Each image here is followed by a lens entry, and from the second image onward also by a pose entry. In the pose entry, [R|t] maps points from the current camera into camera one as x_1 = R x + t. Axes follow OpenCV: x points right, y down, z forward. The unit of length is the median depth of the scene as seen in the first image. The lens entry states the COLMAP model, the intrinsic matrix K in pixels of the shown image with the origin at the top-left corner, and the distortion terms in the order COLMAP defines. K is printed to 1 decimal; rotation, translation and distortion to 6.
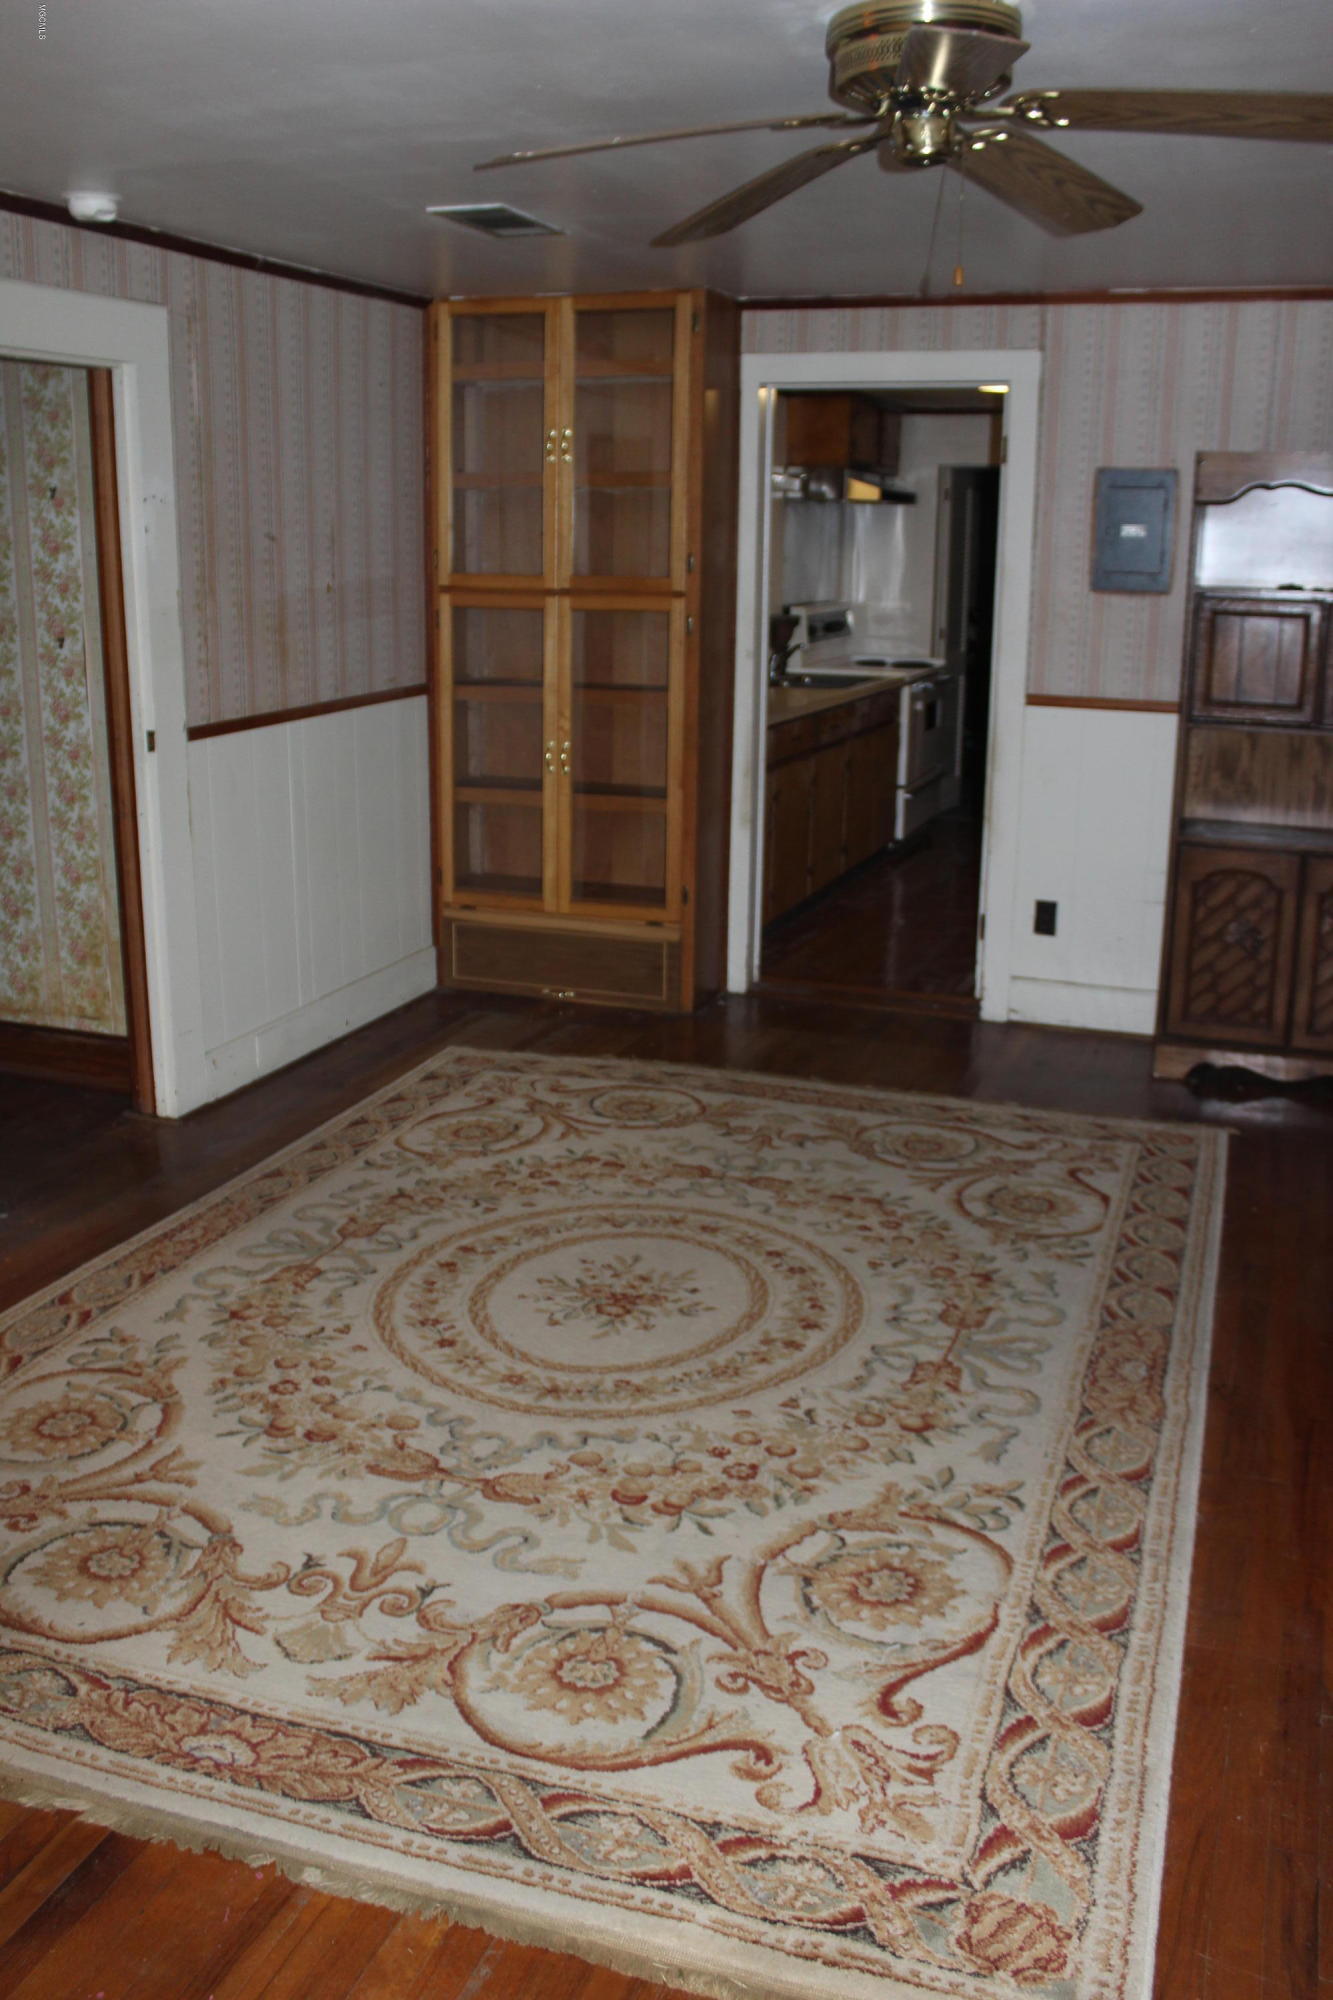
lens RADIAL K [[1763.1, 0, 658.1], [0, 1763.1, 970.6], [0, 0, 1]] dist [-0.158695, 0.167905]
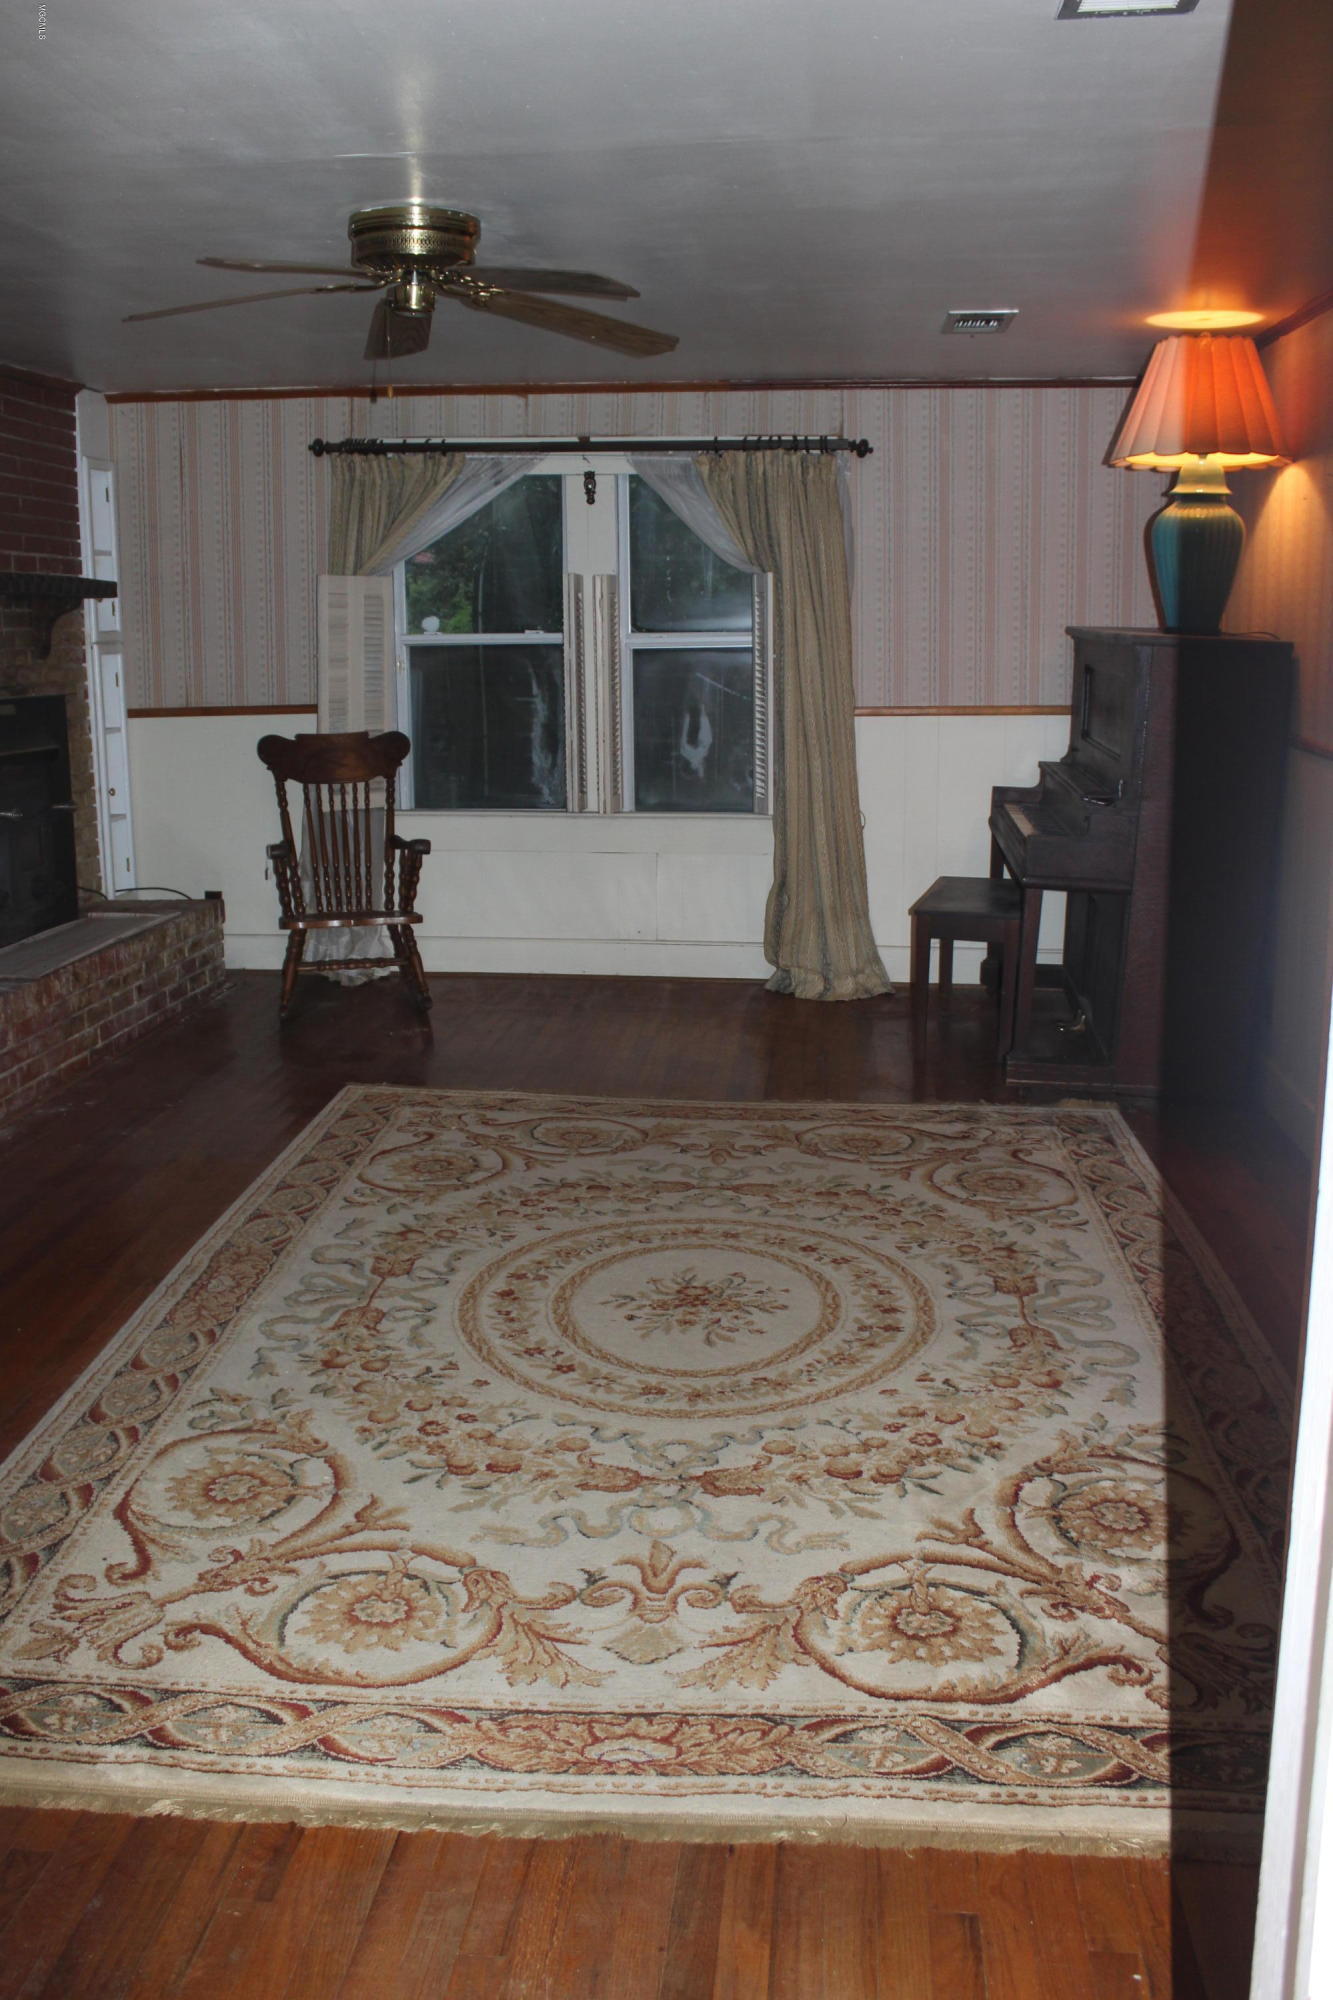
lens RADIAL K [[1763.1, 0, 658.1], [0, 1763.1, 970.6], [0, 0, 1]] dist [-0.158695, 0.167905]
pose [[-0.967399, 0.051771, -0.247909, 0.188625], [-0.056920, 0.909393, 0.412024, -0.317537], [0.246778, 0.412703, -0.876799, 1.402801]]
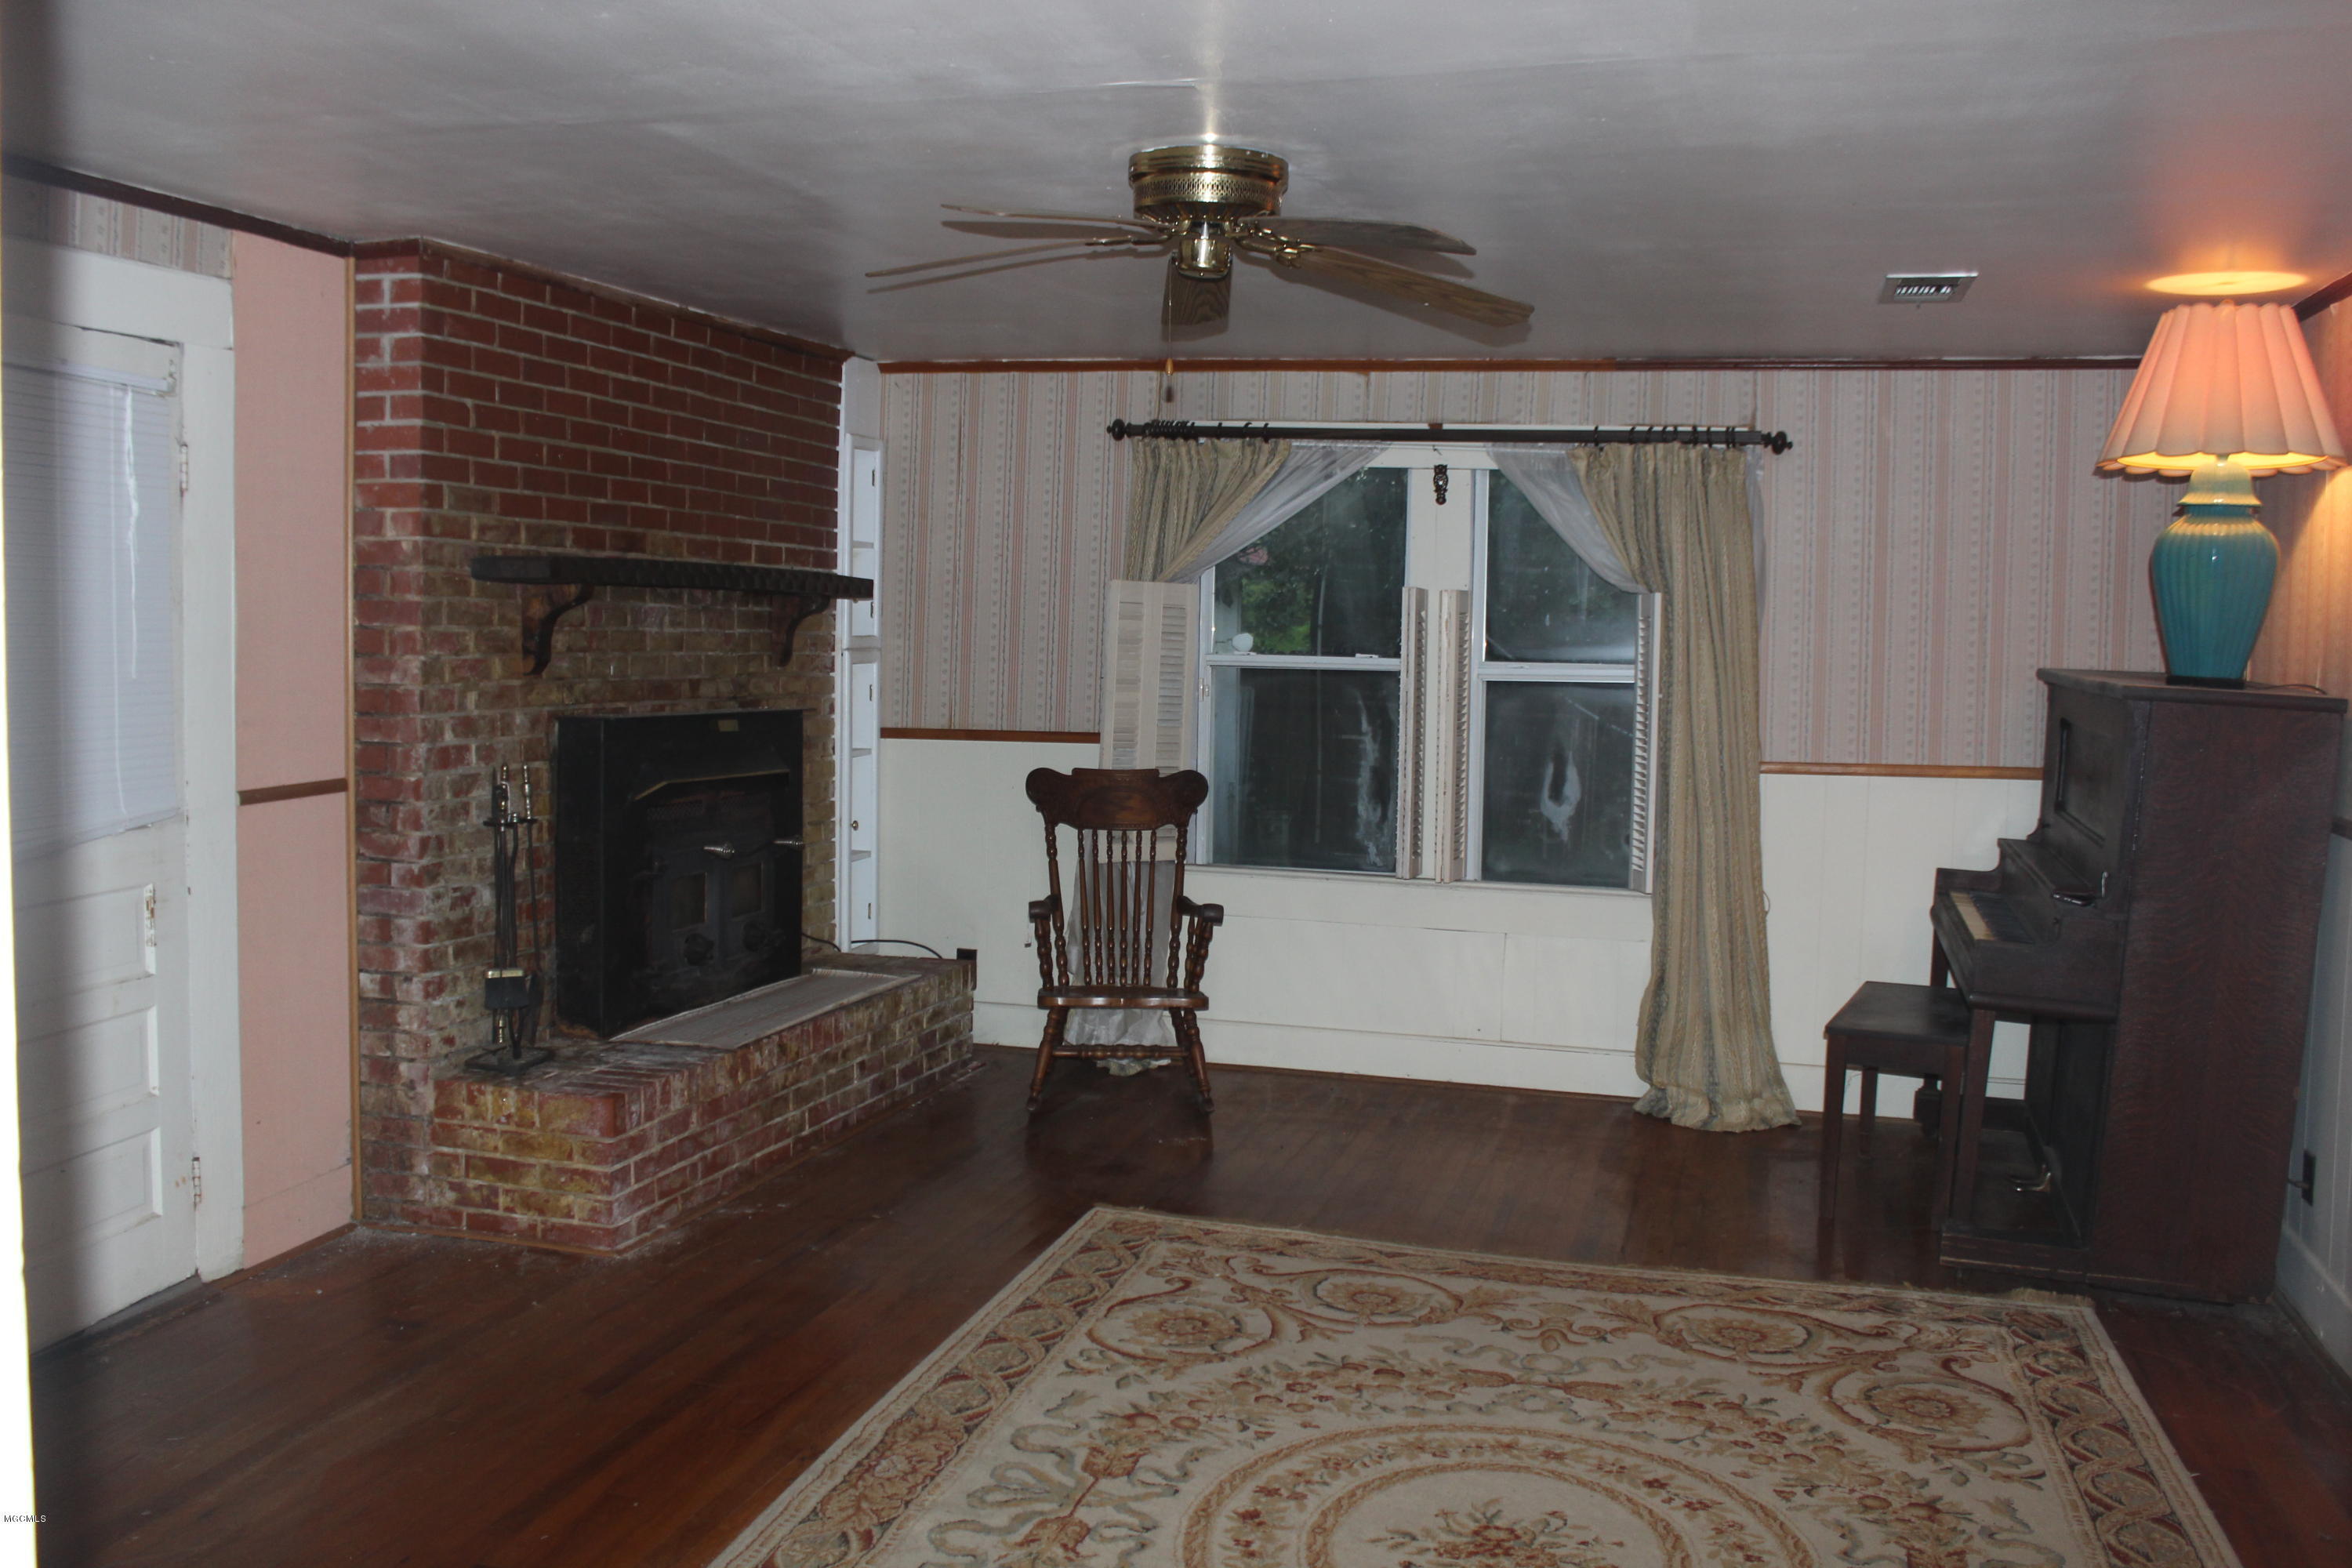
lens RADIAL K [[2073.5, 0, 1176.0], [0, 2073.5, 784.0], [0, 0, 1]] dist [-0.158695, 0.167905]
pose [[-0.996724, -0.018141, -0.078821, 0.151695], [-0.041529, 0.951044, 0.306252, -0.311721], [0.069407, 0.308522, -0.948682, 1.342036]]
